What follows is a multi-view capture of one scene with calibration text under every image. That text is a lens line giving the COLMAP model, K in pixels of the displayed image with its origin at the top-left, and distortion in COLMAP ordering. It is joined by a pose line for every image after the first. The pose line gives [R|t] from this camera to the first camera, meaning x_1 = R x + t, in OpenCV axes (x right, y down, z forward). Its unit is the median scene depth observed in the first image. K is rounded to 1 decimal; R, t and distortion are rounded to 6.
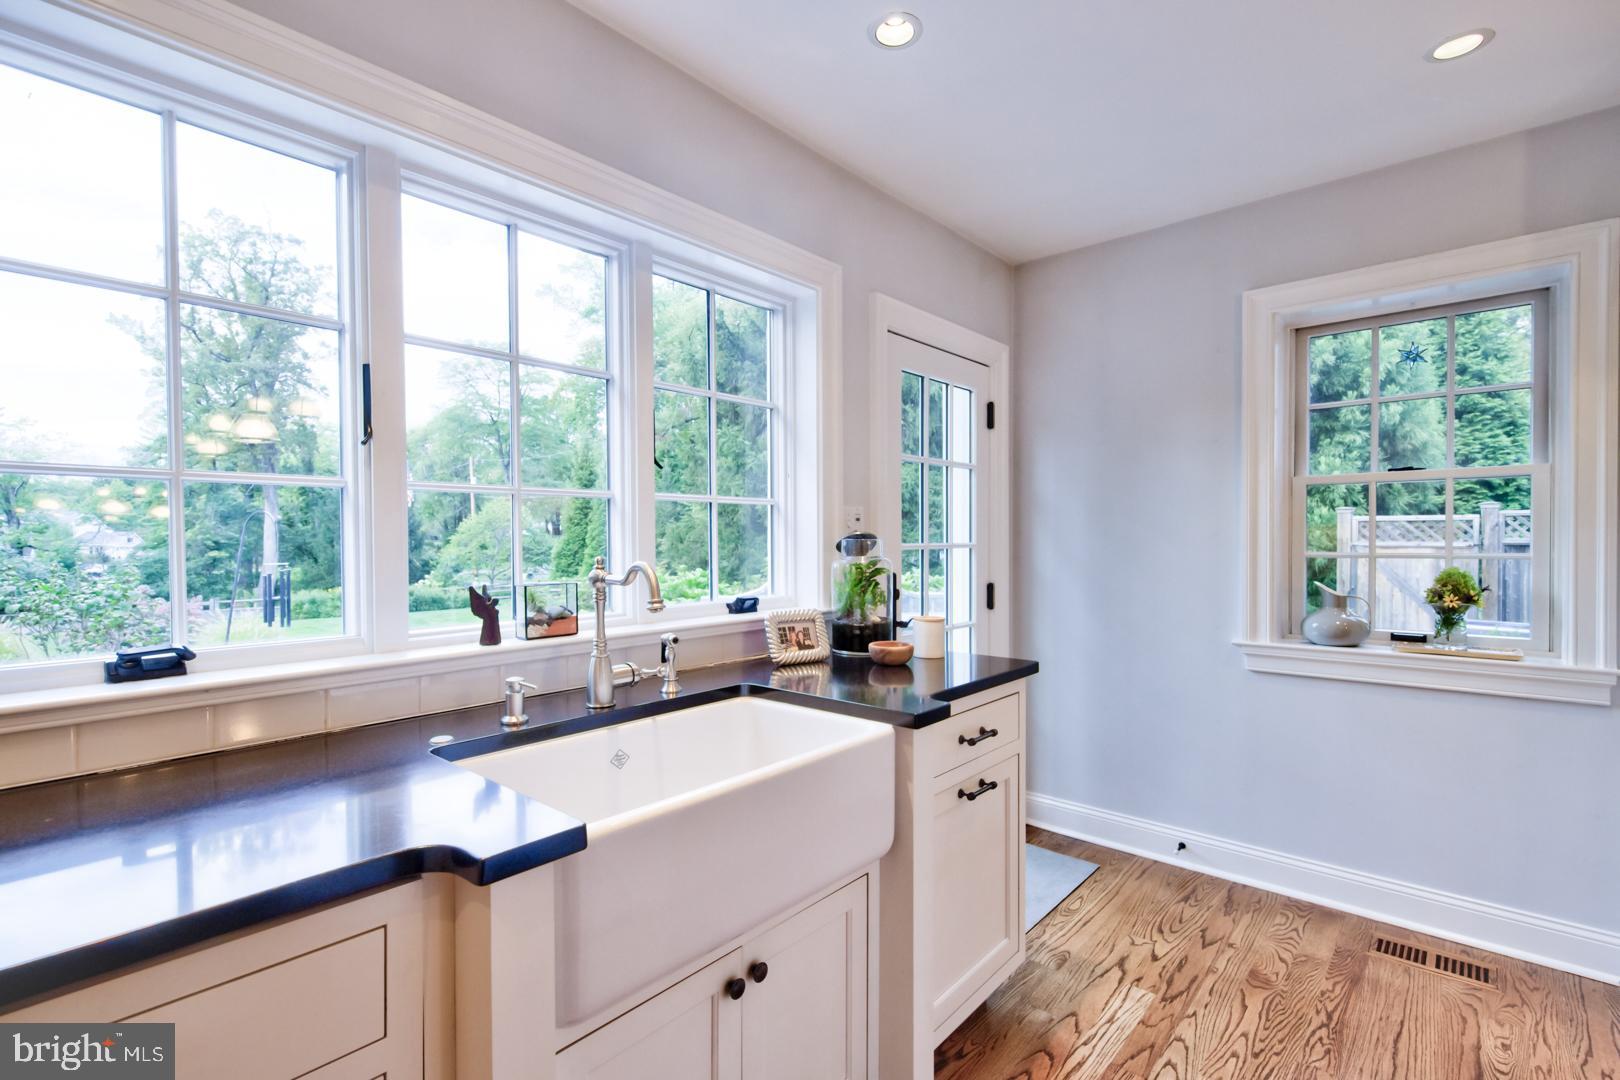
lens RADIAL K [[739.2, 0, 813.7], [0, 739.2, 538.1], [0, 0, 1]] dist [0.000569, -0.000244]
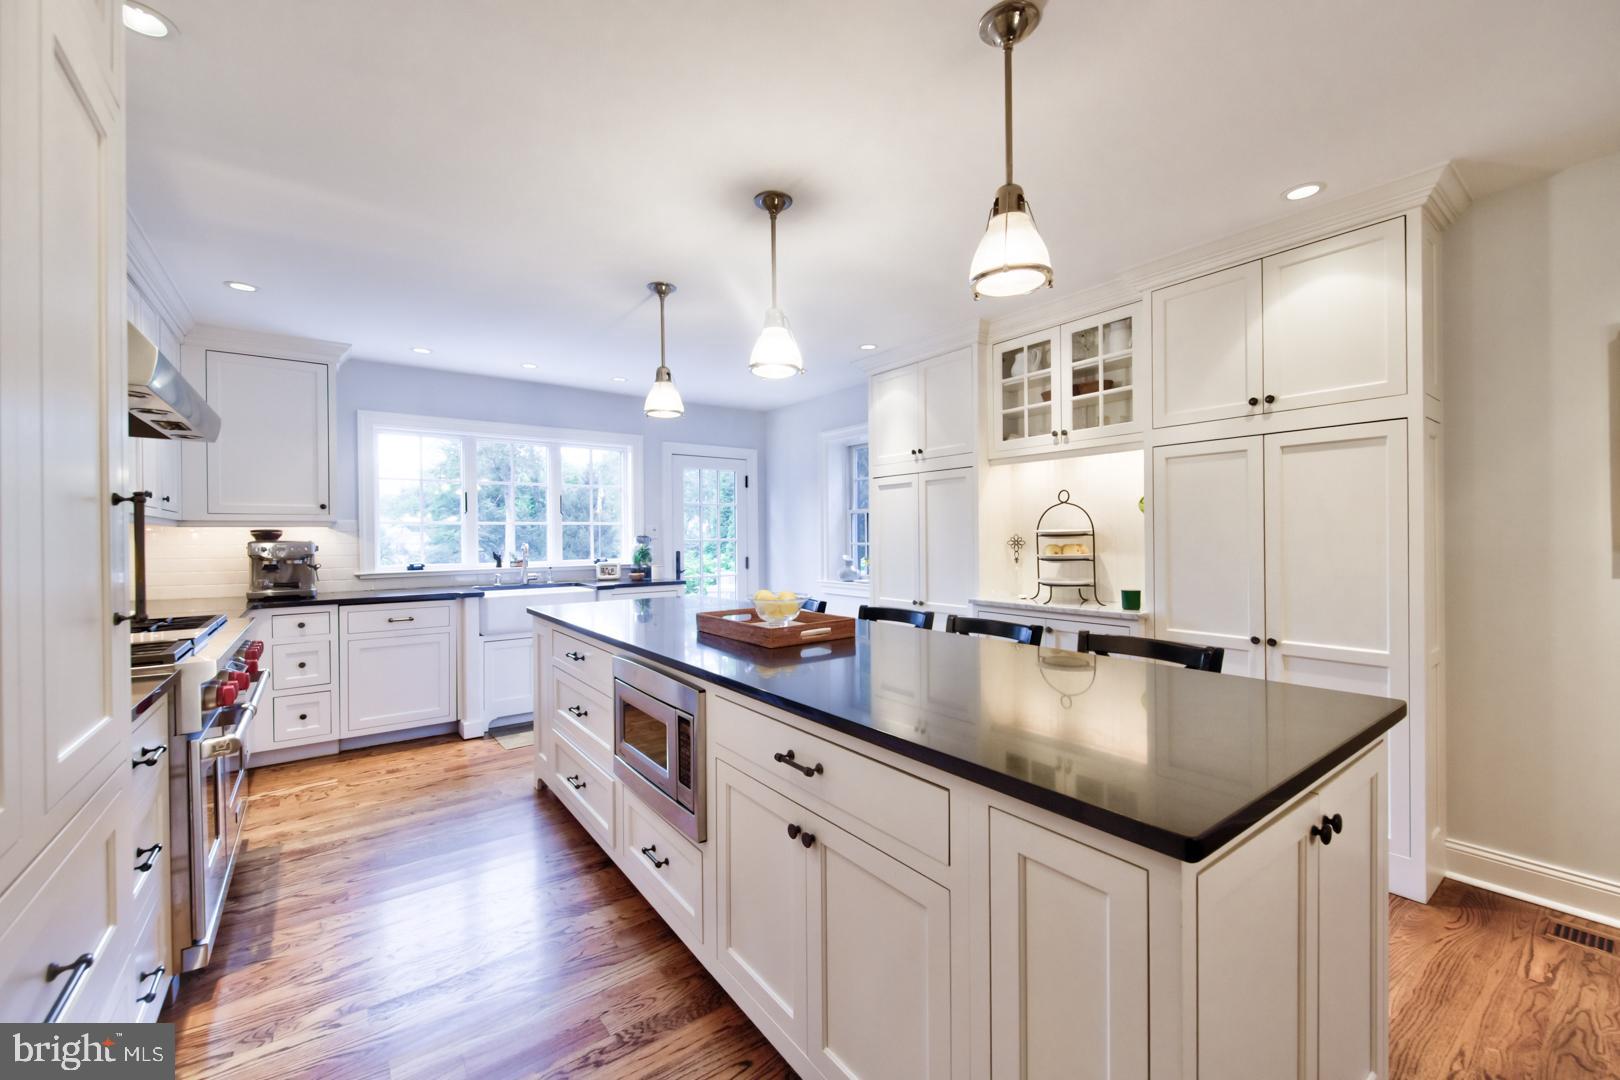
lens RADIAL K [[624.7, 0, 802.8], [0, 624.7, 541.1], [0, 0, 1]] dist [-0.001381, -0.000462]
pose [[0.980578, -0.001690, -0.196122, 1.081580], [0.003533, 0.999953, 0.009047, -0.005259], [0.196097, -0.009564, 0.980538, -1.132719]]
